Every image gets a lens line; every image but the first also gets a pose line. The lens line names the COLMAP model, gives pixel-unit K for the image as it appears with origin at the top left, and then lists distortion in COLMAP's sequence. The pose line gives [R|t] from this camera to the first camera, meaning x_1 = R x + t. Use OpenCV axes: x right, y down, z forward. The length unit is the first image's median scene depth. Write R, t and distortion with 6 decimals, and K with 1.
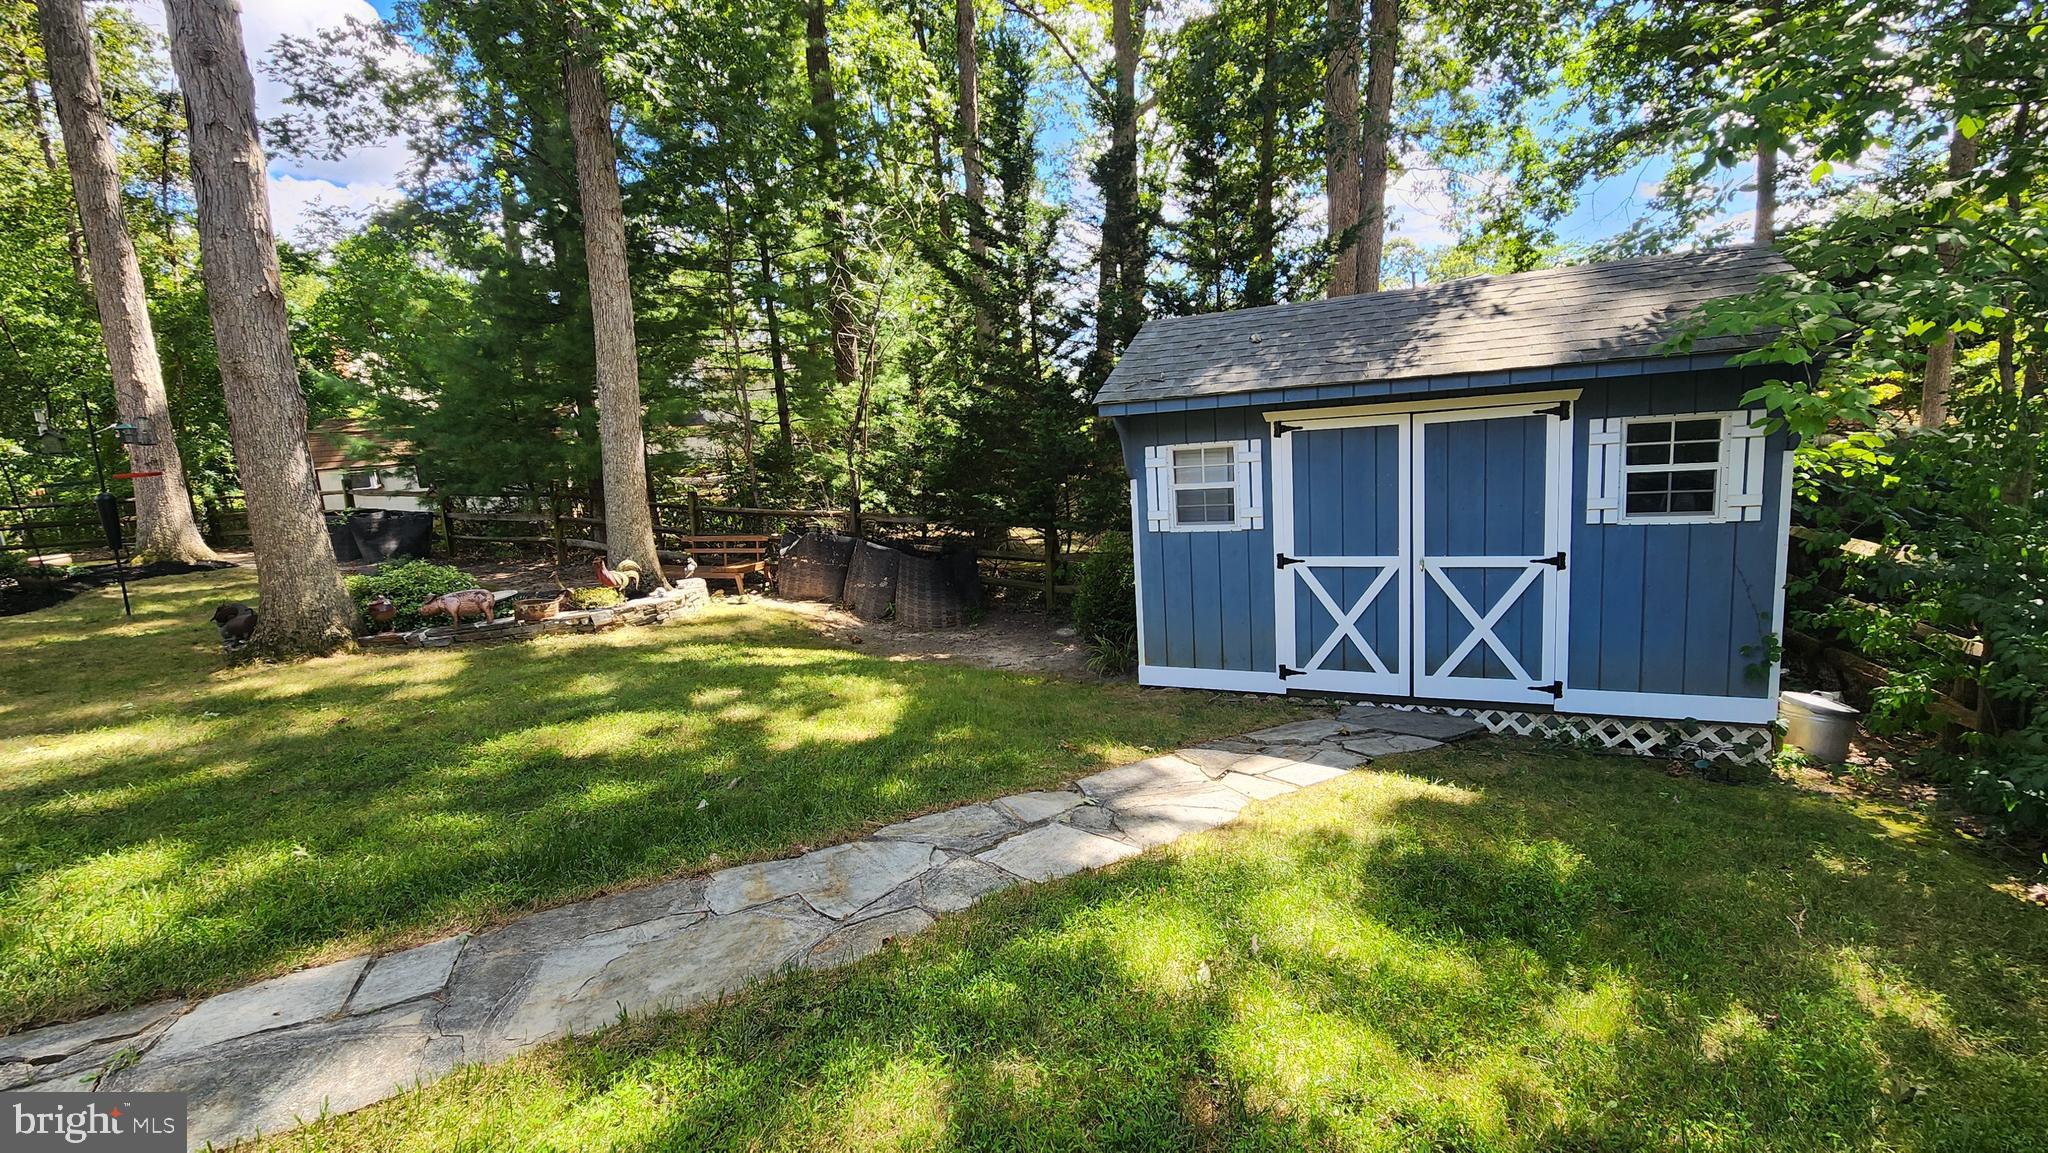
lens RADIAL K [[837.5, 0, 1021.5], [0, 837.5, 574.1], [0, 0, 1]] dist [-0.000208, -0.000906]
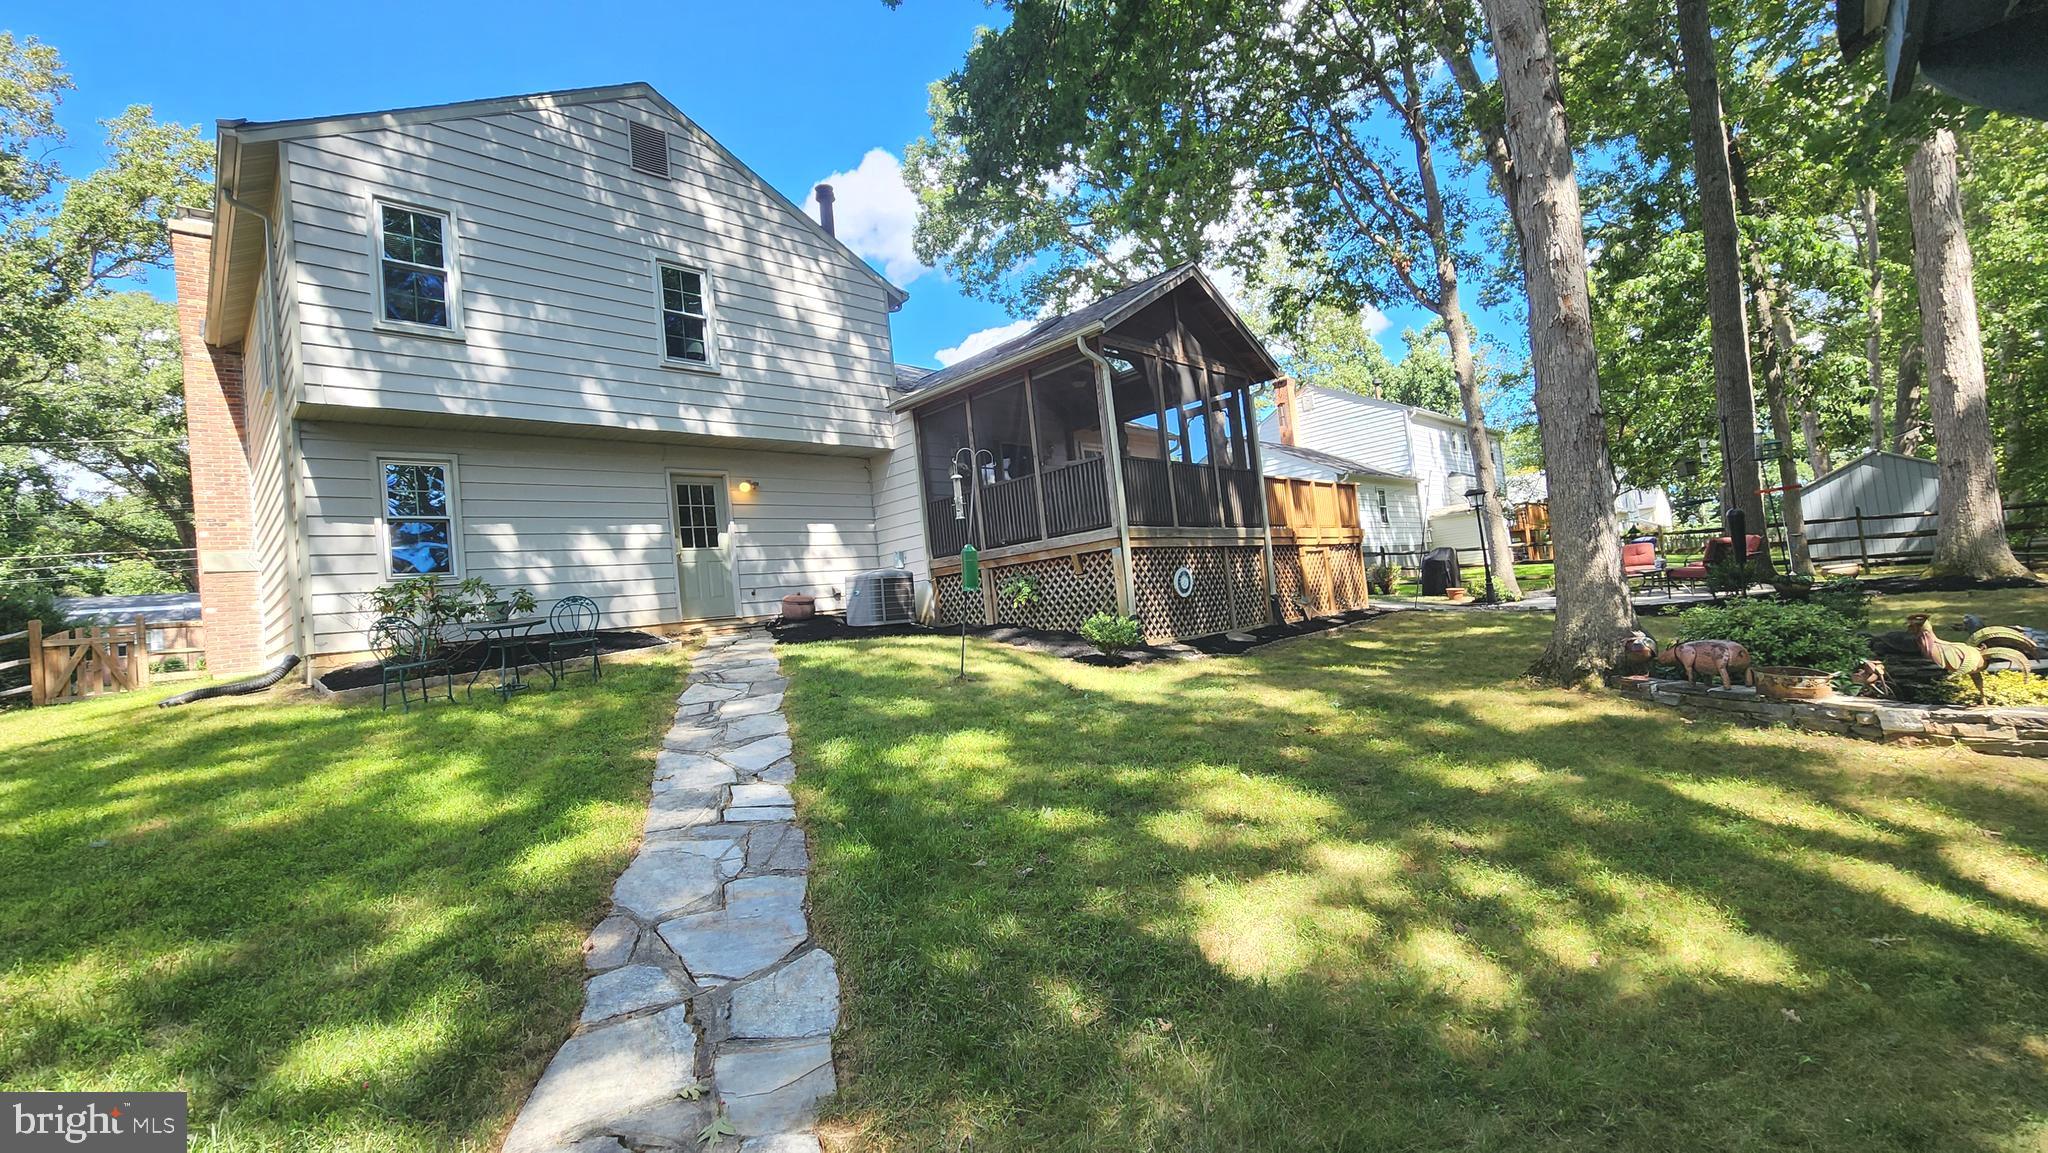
lens RADIAL K [[838.3, 0, 1026.2], [0, 838.3, 573.3], [0, 0, 1]] dist [-0.001337, -0.000535]
pose [[-0.319309, 0.053856, -0.946119, 0.222390], [-0.046774, 0.996271, 0.072497, -0.059212], [0.946496, 0.067403, -0.315599, 0.579482]]
